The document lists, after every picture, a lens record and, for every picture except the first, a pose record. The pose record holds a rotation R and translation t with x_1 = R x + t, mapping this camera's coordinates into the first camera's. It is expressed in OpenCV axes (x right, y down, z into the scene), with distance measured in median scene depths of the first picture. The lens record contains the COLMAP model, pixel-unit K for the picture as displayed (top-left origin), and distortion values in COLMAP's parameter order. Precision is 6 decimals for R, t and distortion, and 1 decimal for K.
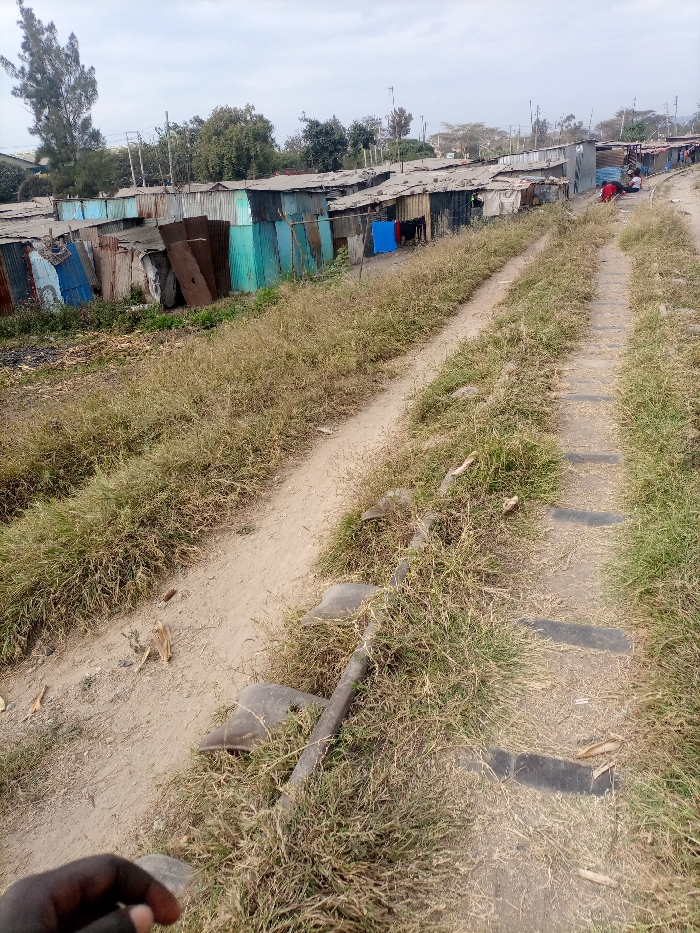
lens RADIAL K [[703.2, 0, 350.0], [0, 703.2, 466.5], [0, 0, 1]] dist [0.024640, -0.005418]
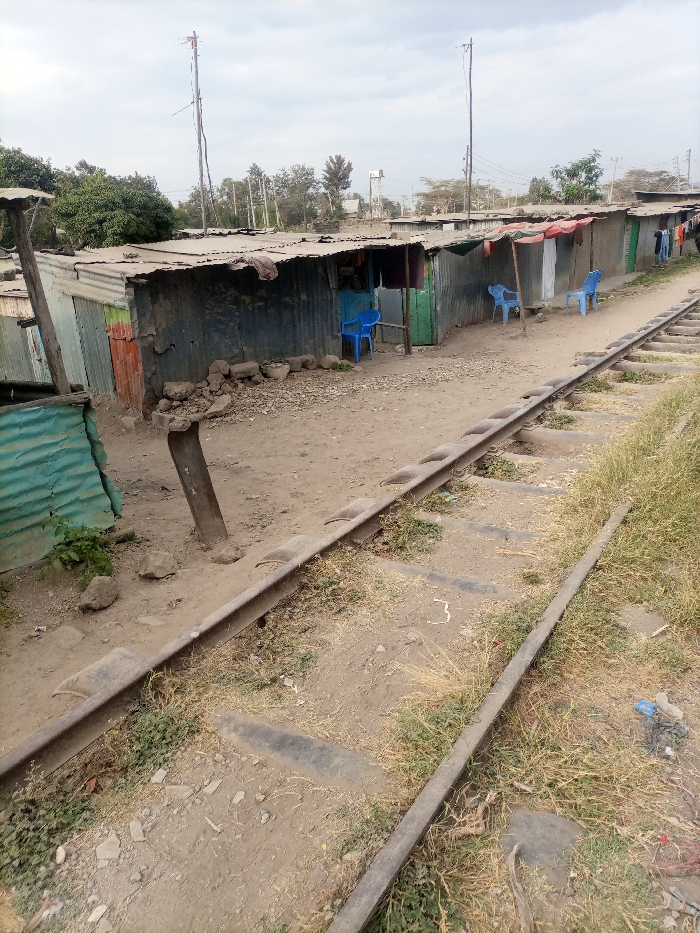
lens RADIAL K [[708.4, 0, 350.0], [0, 708.4, 466.5], [0, 0, 1]] dist [0.008272, 0.016621]
pose [[0.999307, 0.028449, -0.023984, 0.526218], [-0.030042, 0.997172, -0.068892, -0.482534], [0.021956, 0.069565, 0.997336, 1.060015]]
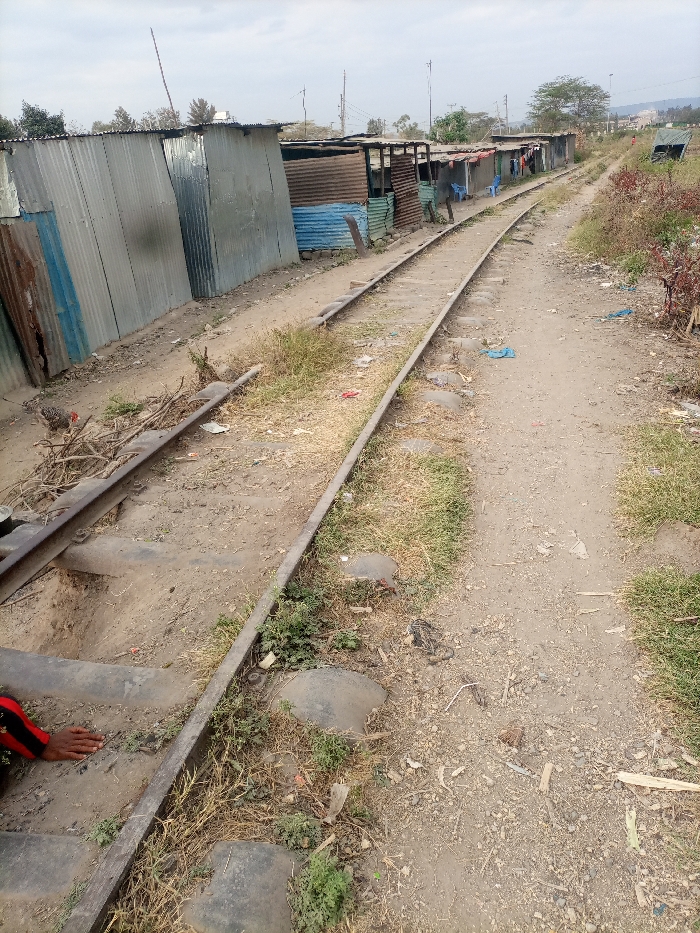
lens RADIAL K [[688.0, 0, 351.5], [0, 688.0, 493.7], [0, 0, 1]] dist [-0.000037, -0.003201]
pose [[0.981380, -0.077968, 0.175540, 0.310218], [0.070422, 0.996322, 0.048824, -0.298696], [-0.178701, -0.035553, 0.983261, 0.663667]]
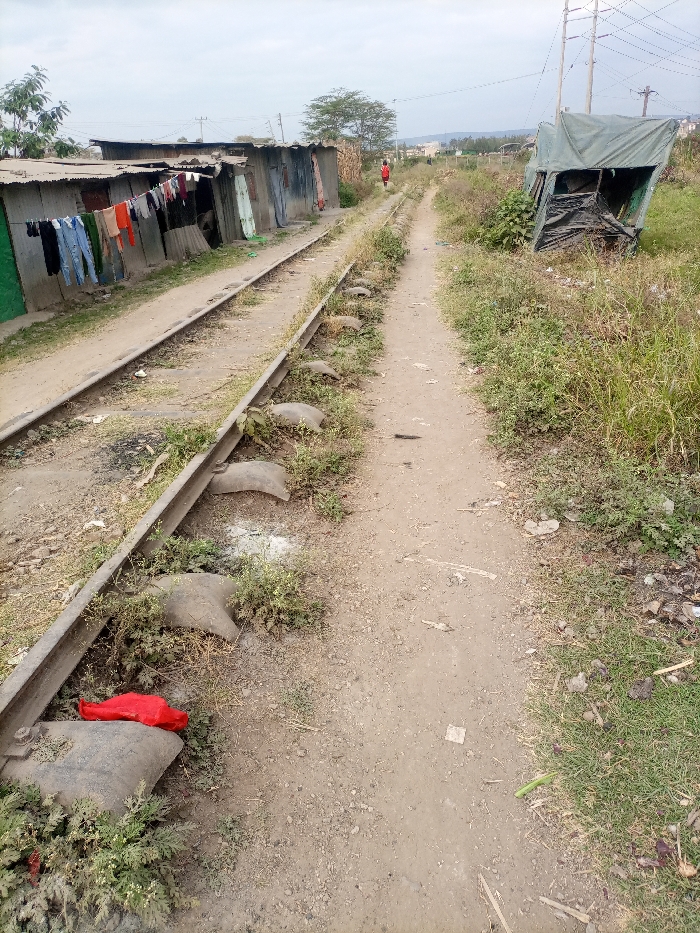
lens RADIAL K [[708.4, 0, 350.0], [0, 708.4, 466.5], [0, 0, 1]] dist [0.008272, 0.016621]
pose [[0.900406, -0.149817, 0.408441, 0.760199], [0.163354, 0.986566, 0.001760, -0.633969], [-0.403217, 0.065136, 0.912783, 1.398465]]
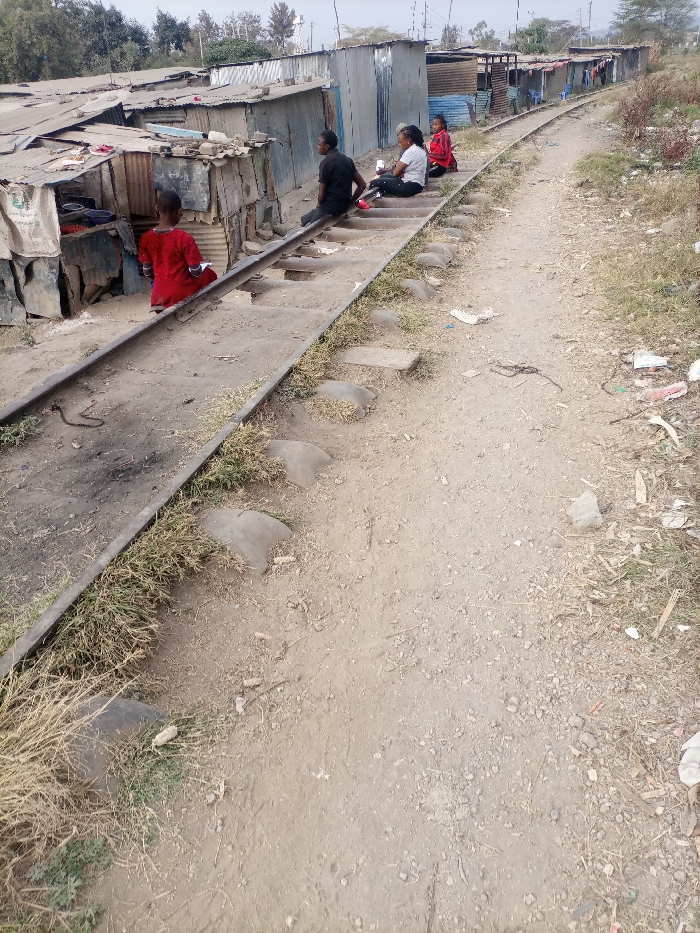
lens RADIAL K [[681.7, 0, 343.1], [0, 681.7, 490.6], [0, 0, 1]] dist [-0.002011, 0.004687]
pose [[0.995005, -0.031502, 0.094720, 0.224608], [0.017393, 0.989095, 0.146248, -0.198694], [-0.098294, -0.143870, 0.984703, 0.444857]]
